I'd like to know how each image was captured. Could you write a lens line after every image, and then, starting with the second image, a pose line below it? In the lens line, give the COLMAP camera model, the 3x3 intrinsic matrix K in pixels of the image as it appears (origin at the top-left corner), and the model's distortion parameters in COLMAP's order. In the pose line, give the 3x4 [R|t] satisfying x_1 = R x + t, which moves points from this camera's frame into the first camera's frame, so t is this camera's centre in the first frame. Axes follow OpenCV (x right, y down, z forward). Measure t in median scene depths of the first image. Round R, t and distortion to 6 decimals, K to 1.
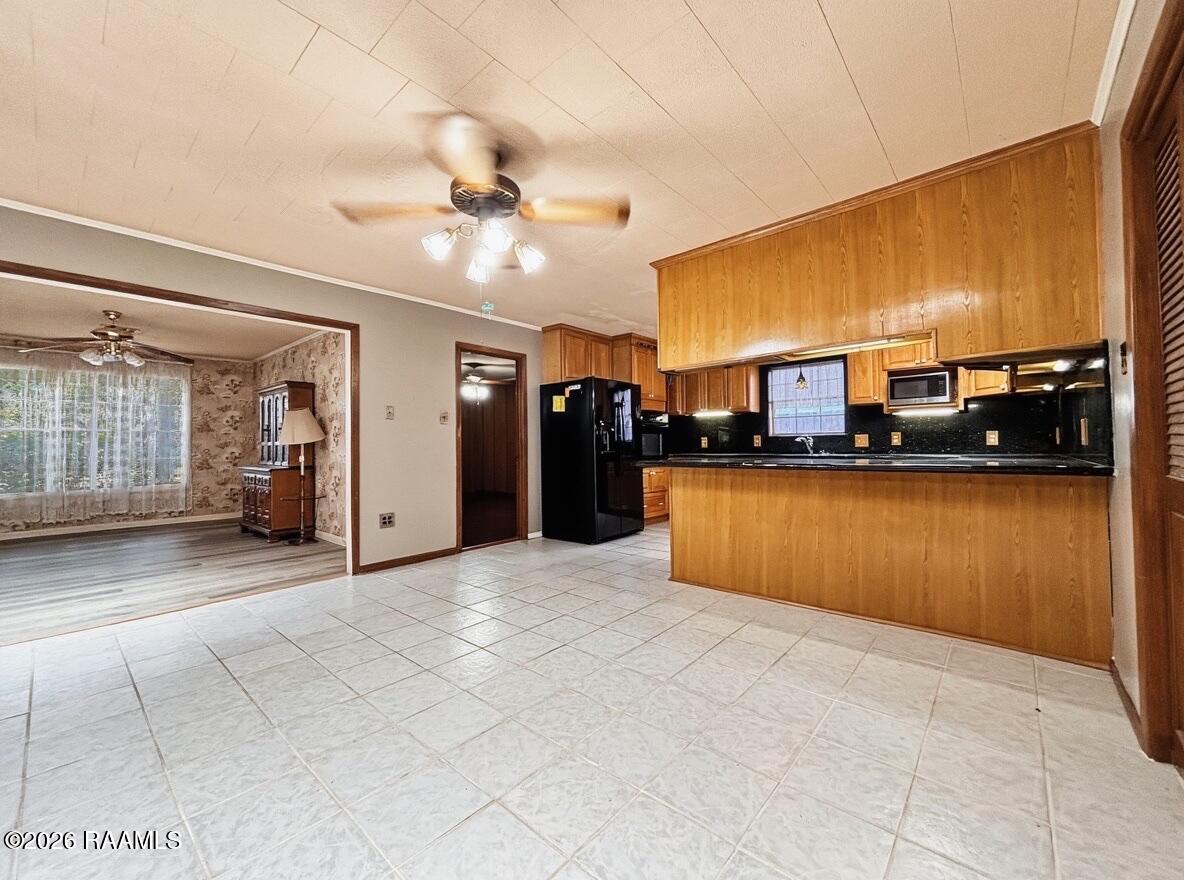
lens RADIAL K [[477.8, 0, 594.0], [0, 477.8, 432.0], [0, 0, 1]] dist [0.012088, -0.000076]
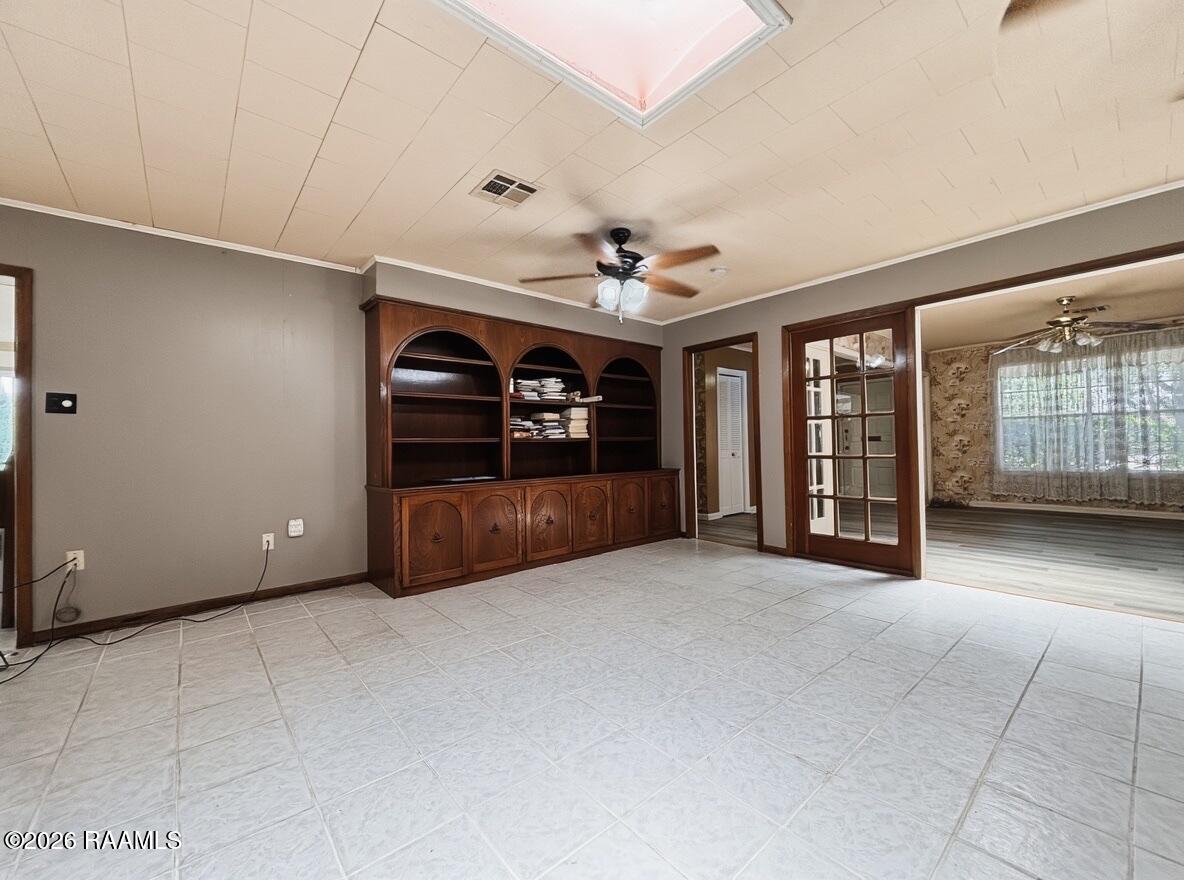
lens RADIAL K [[477.8, 0, 598.2], [0, 477.8, 446.4], [0, 0, 1]] dist [0.012088, -0.000076]
pose [[-0.125316, 0.015058, -0.992003, 0.184838], [0.051104, 0.998655, 0.008703, 0.004914], [0.990800, -0.049604, -0.125917, 0.202254]]
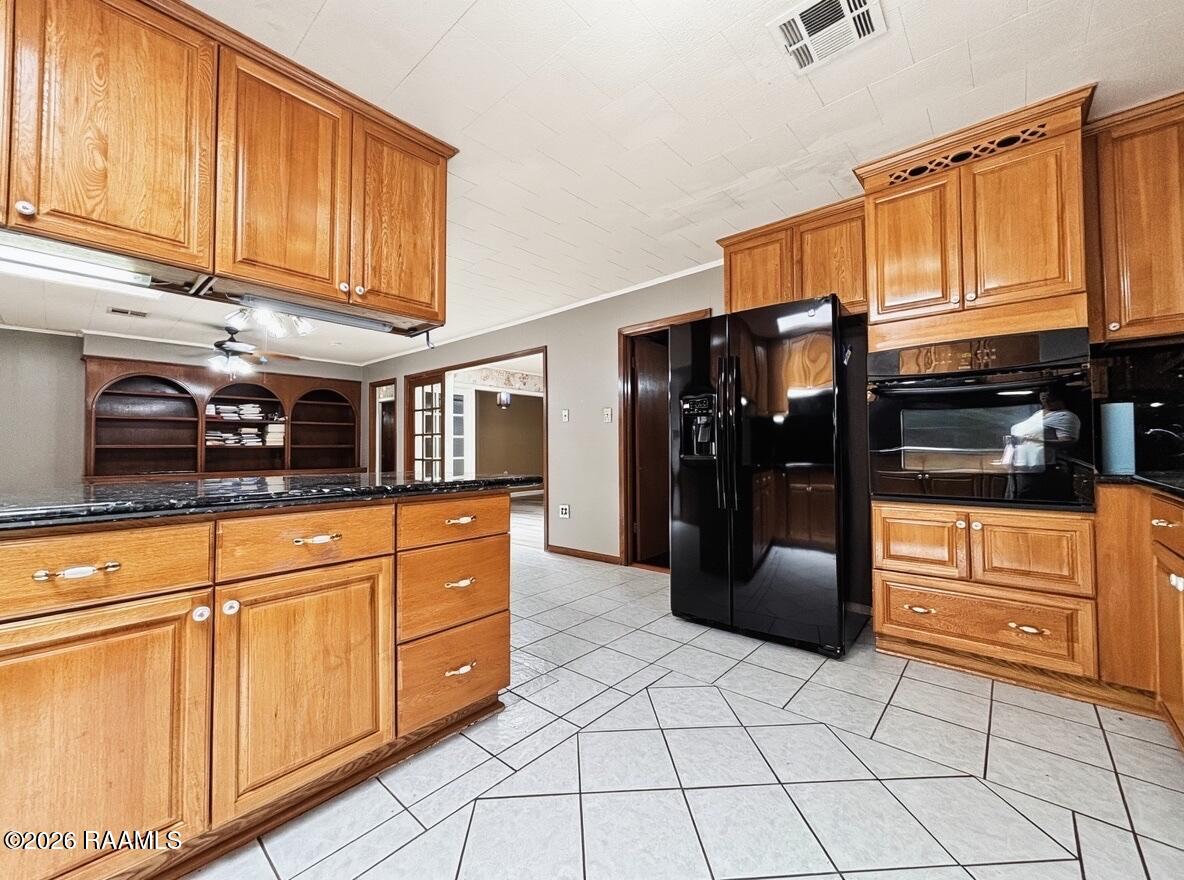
lens RADIAL K [[477.8, 0, 586.3], [0, 477.8, 439.5], [0, 0, 1]] dist [0.012088, -0.000076]
pose [[-0.005543, -0.004110, -0.999976, 0.269855], [0.037183, 0.999299, -0.004313, 0.007235], [0.999293, -0.037206, -0.005386, 0.346029]]
